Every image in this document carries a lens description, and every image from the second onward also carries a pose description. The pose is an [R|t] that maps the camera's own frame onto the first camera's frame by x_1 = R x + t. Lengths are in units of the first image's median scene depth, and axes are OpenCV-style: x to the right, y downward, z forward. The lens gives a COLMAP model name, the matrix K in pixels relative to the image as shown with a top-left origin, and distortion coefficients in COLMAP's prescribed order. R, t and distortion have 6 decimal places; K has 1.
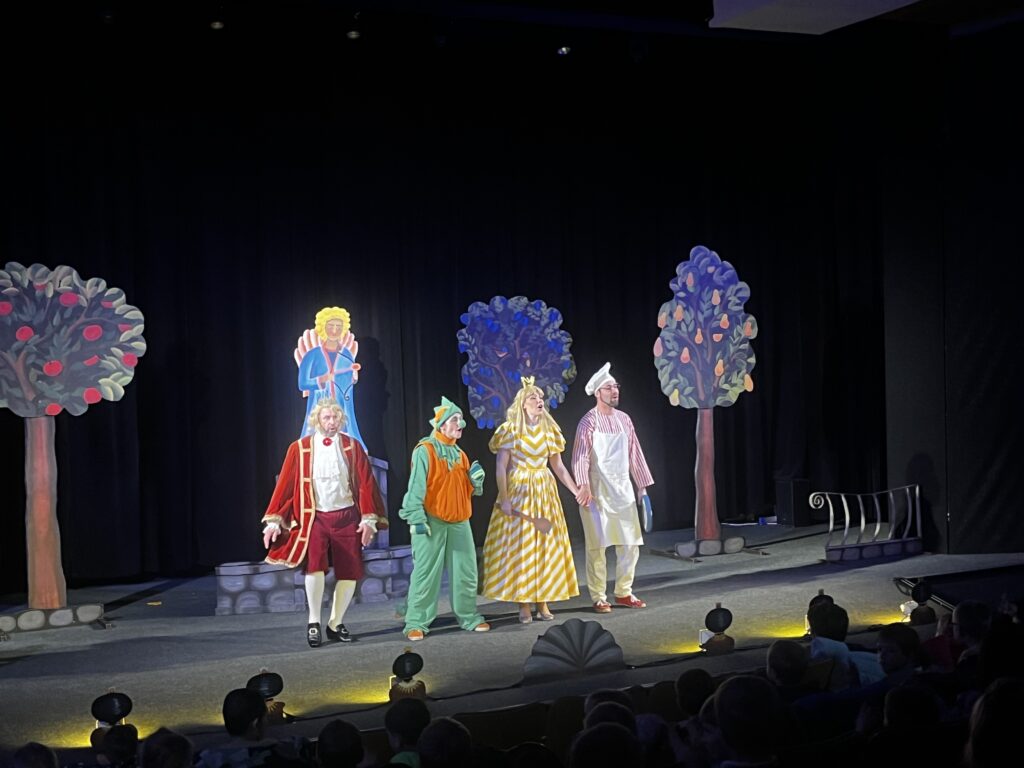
lens RADIAL K [[1392.8, 0, 516.0], [0, 1392.8, 389.1], [0, 0, 1]] dist [0.188843, -0.719630]
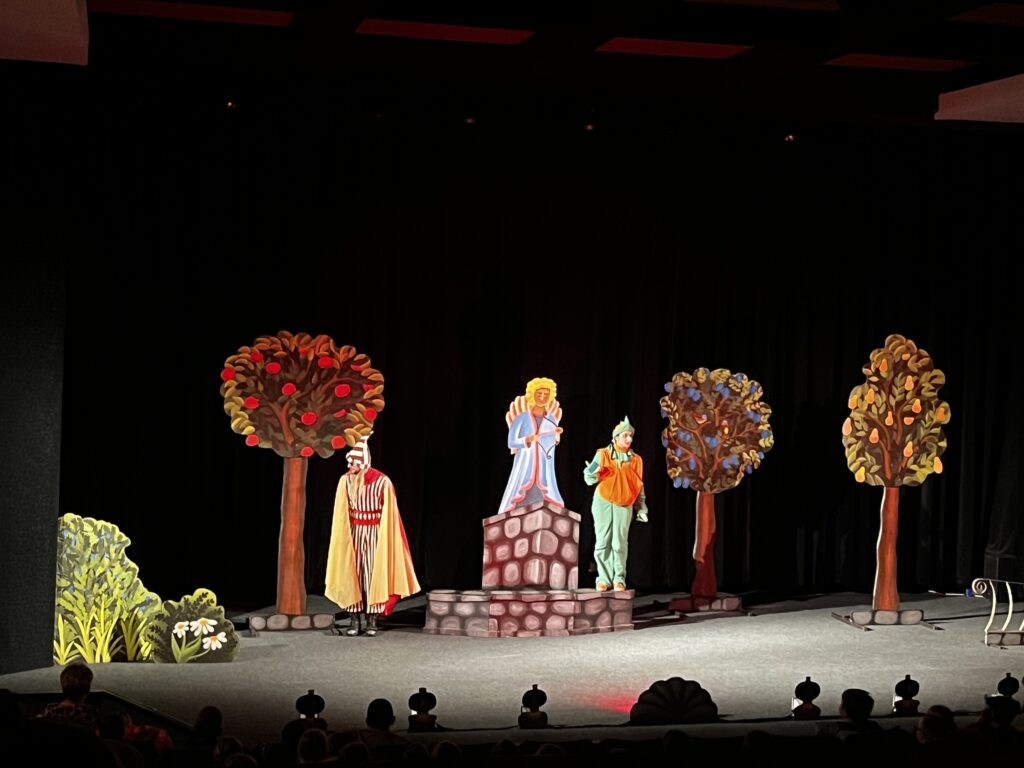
lens RADIAL K [[1642.2, 0, 512.0], [0, 1642.2, 384.0], [0, 0, 1]] dist [0.119175, -0.199124]
pose [[0.971756, 0.075096, -0.223722, 0.148705], [-0.070314, 0.997095, 0.029276, -0.091586], [0.225271, -0.012718, 0.974213, -0.326735]]
